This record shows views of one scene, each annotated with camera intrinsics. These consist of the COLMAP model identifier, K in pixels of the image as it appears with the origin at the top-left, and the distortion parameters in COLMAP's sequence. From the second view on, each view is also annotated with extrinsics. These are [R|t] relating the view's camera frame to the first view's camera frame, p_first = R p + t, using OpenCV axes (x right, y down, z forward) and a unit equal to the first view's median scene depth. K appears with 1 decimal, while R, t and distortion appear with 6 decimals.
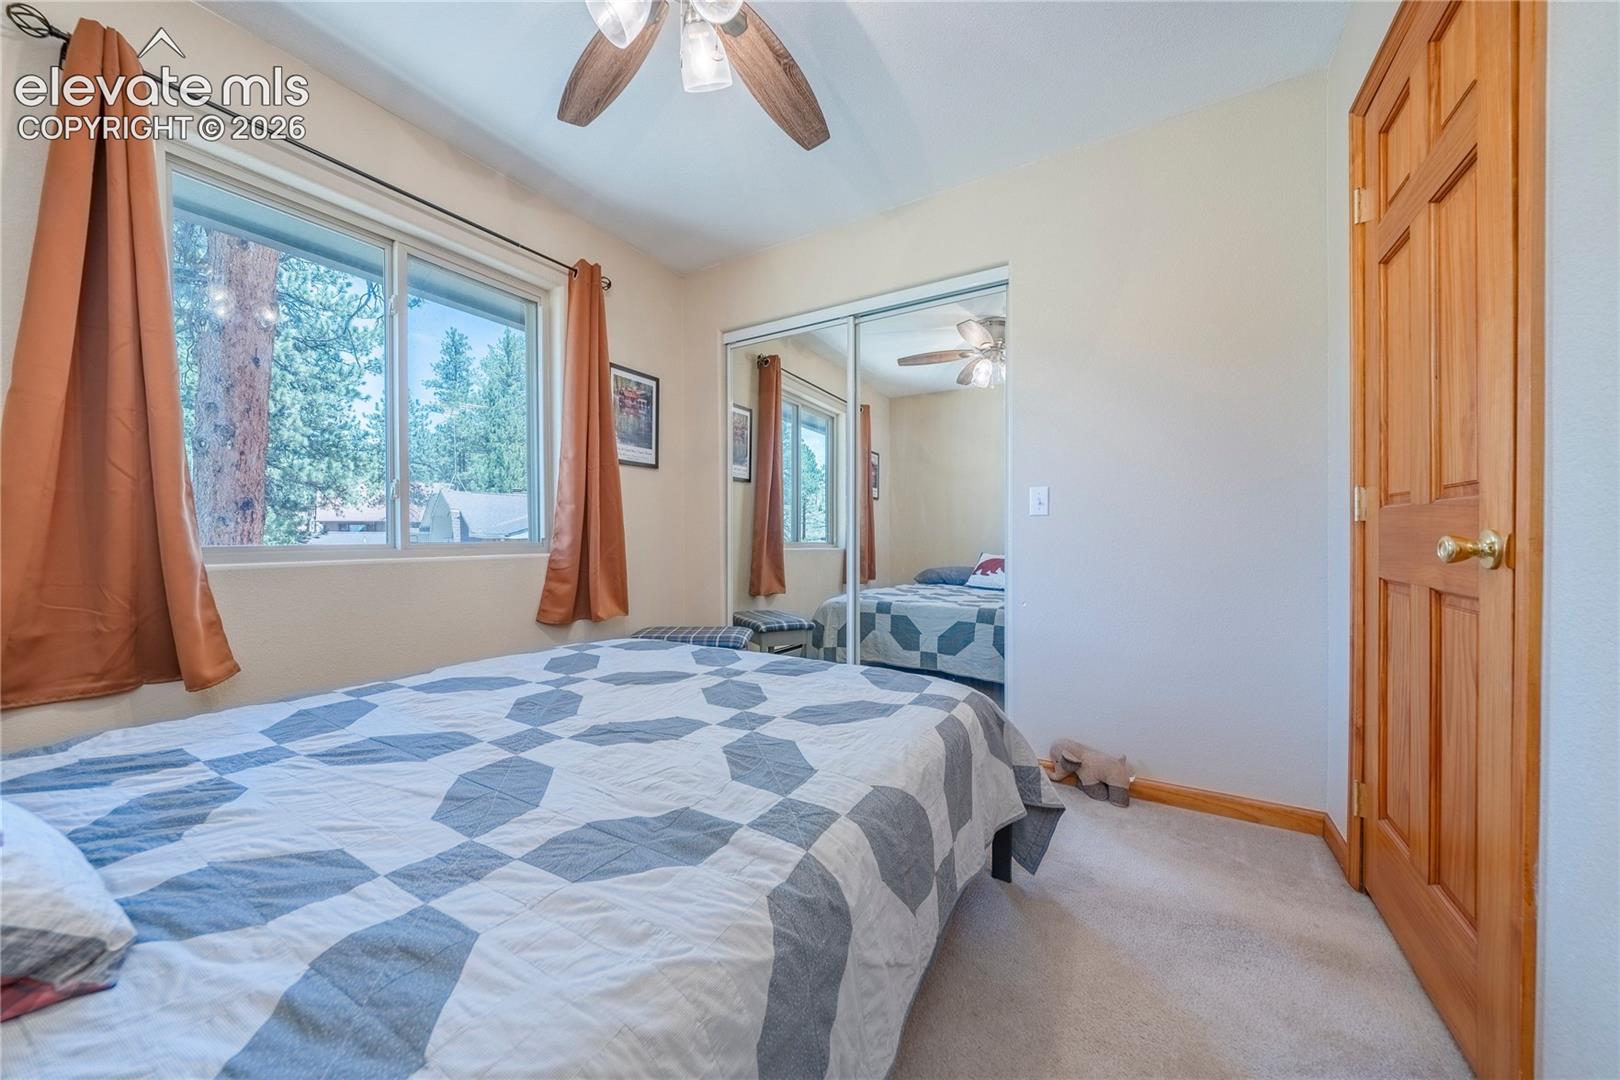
lens RADIAL K [[554.9, 0, 810.0], [0, 554.9, 540.0], [0, 0, 1]] dist [0.000299, 0.000049]
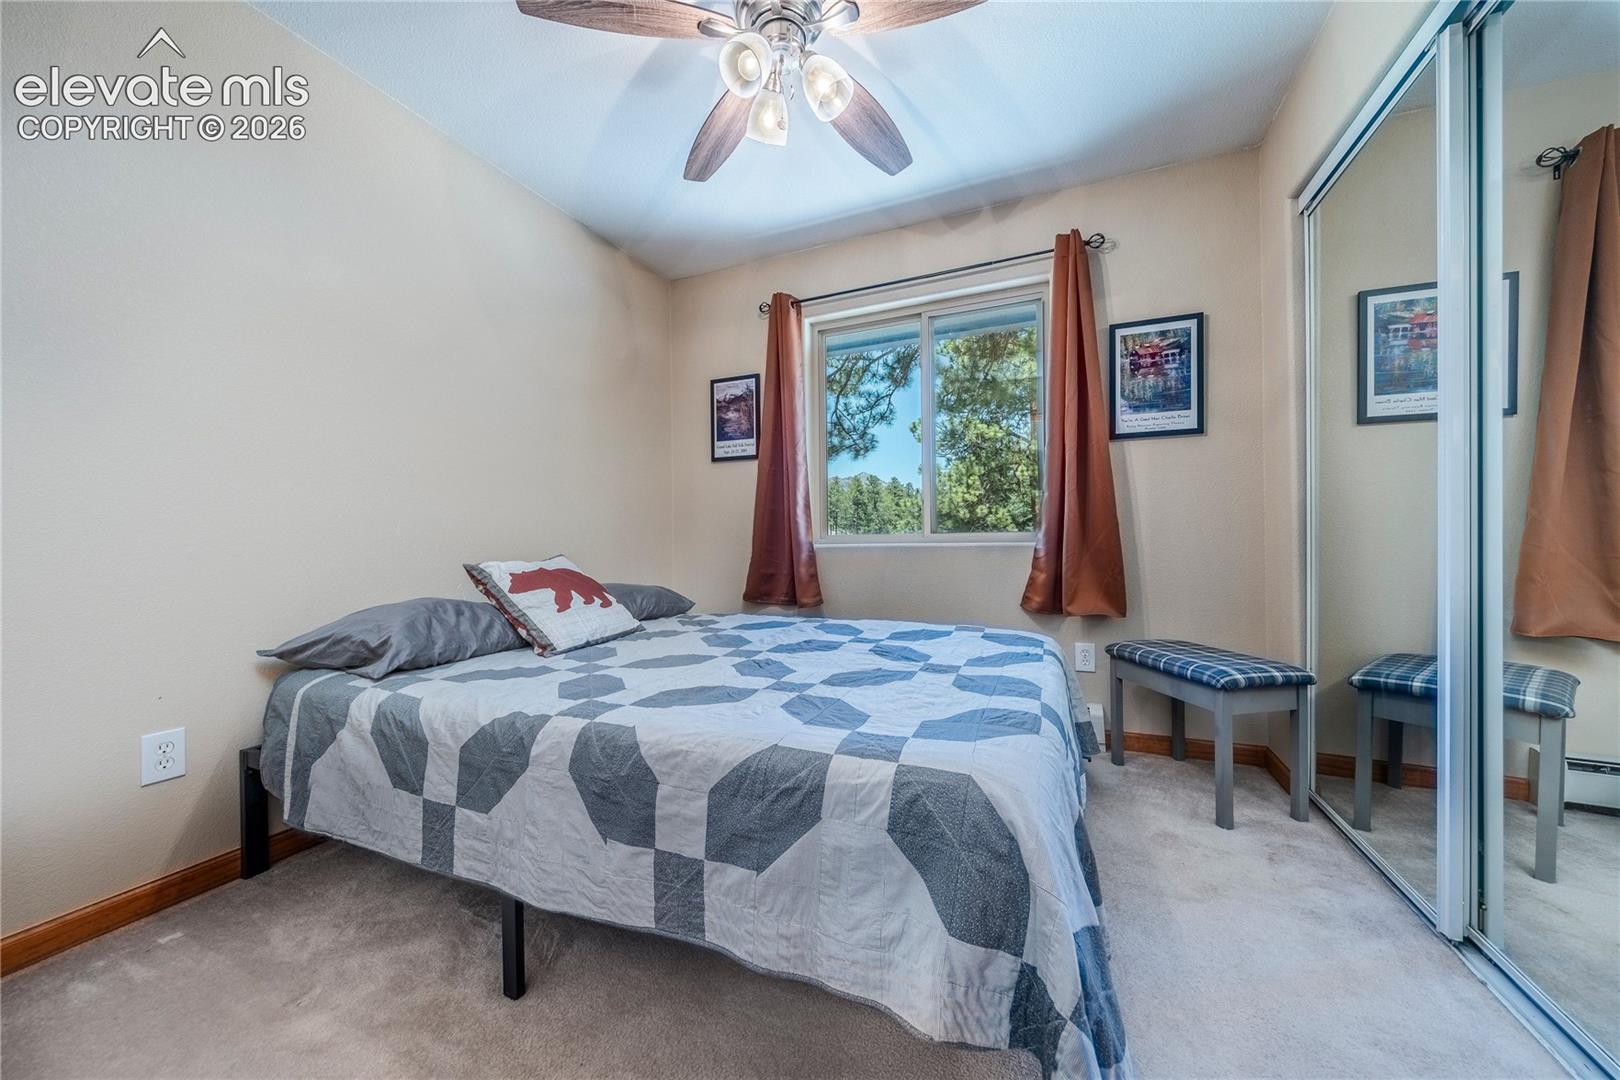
lens RADIAL K [[568.1, 0, 810.0], [0, 568.1, 540.0], [0, 0, 1]] dist [-0.009875, -0.000008]
pose [[0.119858, -0.003268, -0.992786, 0.468820], [-0.003298, 0.999988, -0.003690, 0.022044], [0.992786, 0.003717, 0.119846, 0.431956]]
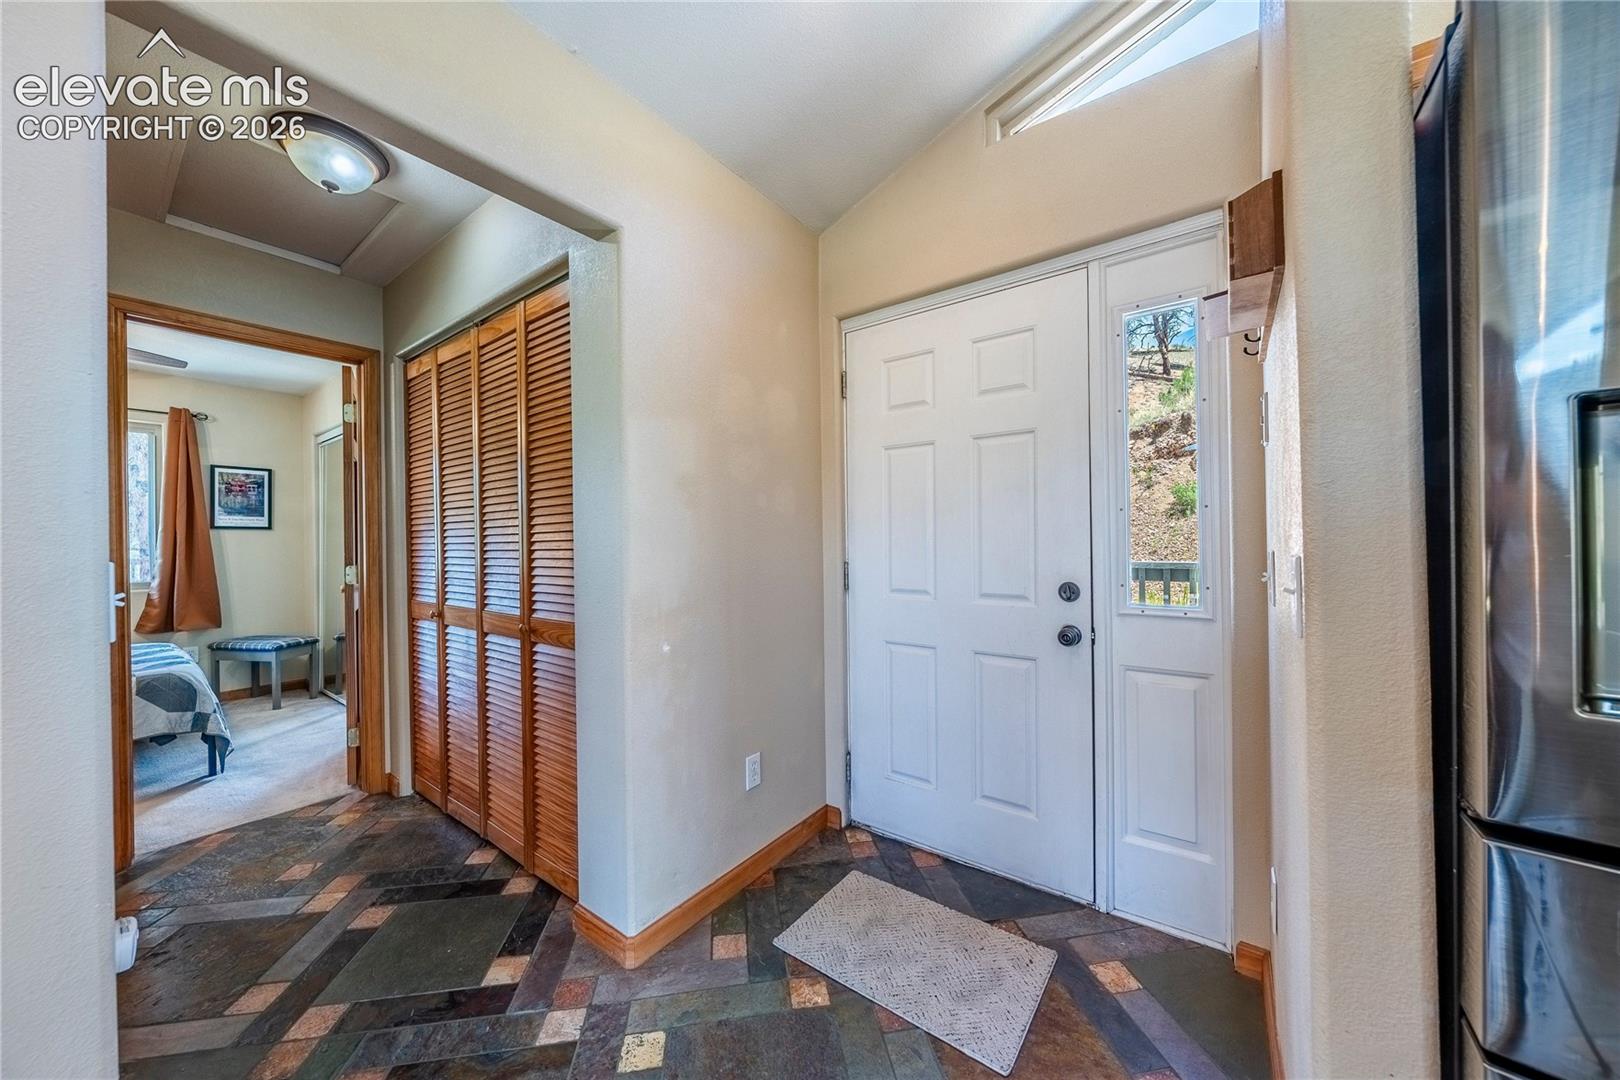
lens RADIAL K [[554.9, 0, 810.0], [0, 554.9, 540.0], [0, 0, 1]] dist [0.000299, 0.000049]
pose [[0.993626, -0.010254, -0.112261, 1.491906], [0.008530, 0.999838, -0.015825, -0.072949], [0.112405, 0.014766, 0.993553, -0.354450]]
